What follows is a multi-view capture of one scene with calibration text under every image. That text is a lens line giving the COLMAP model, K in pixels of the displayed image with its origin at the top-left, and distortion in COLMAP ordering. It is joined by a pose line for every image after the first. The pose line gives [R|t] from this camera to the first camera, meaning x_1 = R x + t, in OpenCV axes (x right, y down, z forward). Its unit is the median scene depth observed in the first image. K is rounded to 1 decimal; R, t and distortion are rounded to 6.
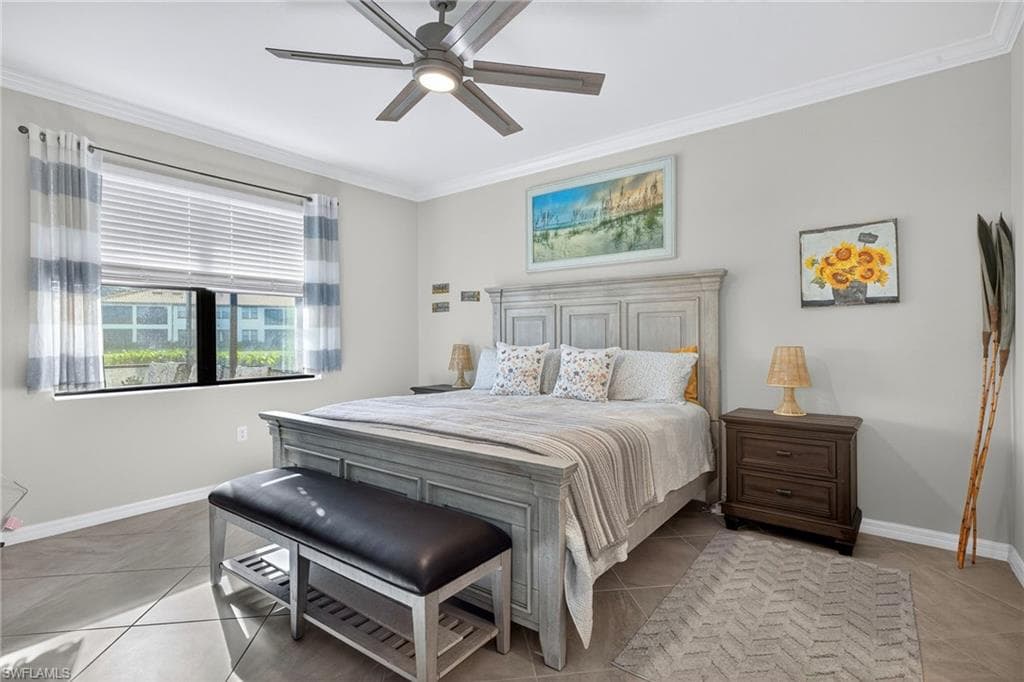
lens RADIAL K [[500.9, 0, 512.0], [0, 500.9, 341.0], [0, 0, 1]] dist [-0.001723, -0.000463]
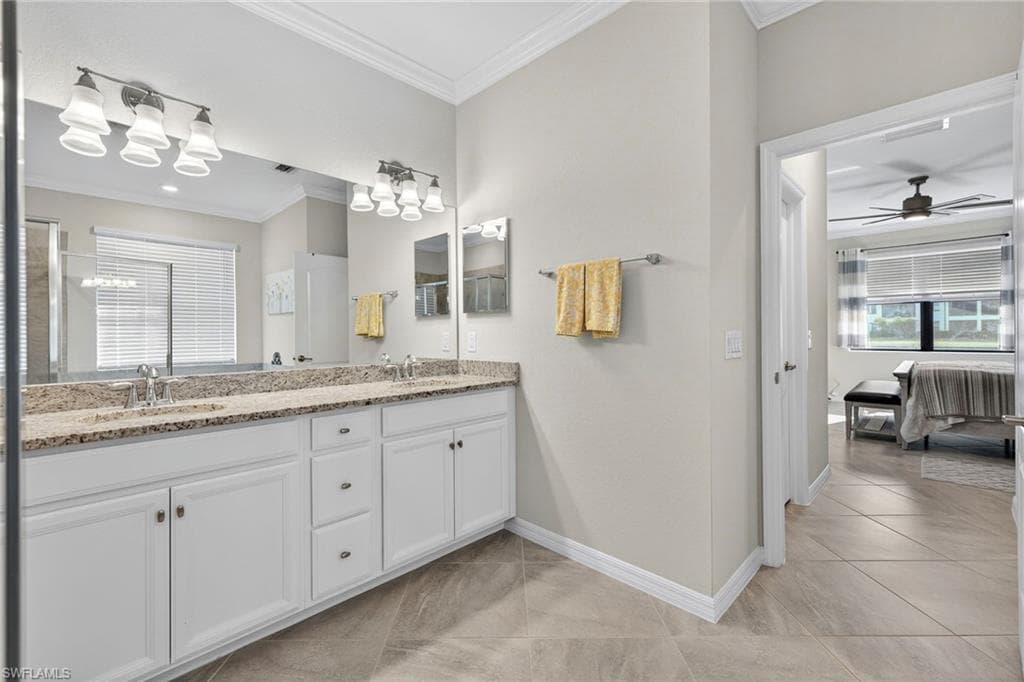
lens RADIAL K [[455.1, 0, 509.8], [0, 455.1, 334.2], [0, 0, 1]] dist [-0.000287, -0.000085]
pose [[-0.115999, 0.010191, -0.993197, 1.602299], [0.001686, 0.999948, 0.010063, 0.002496], [0.993248, -0.000508, -0.116010, -0.472459]]
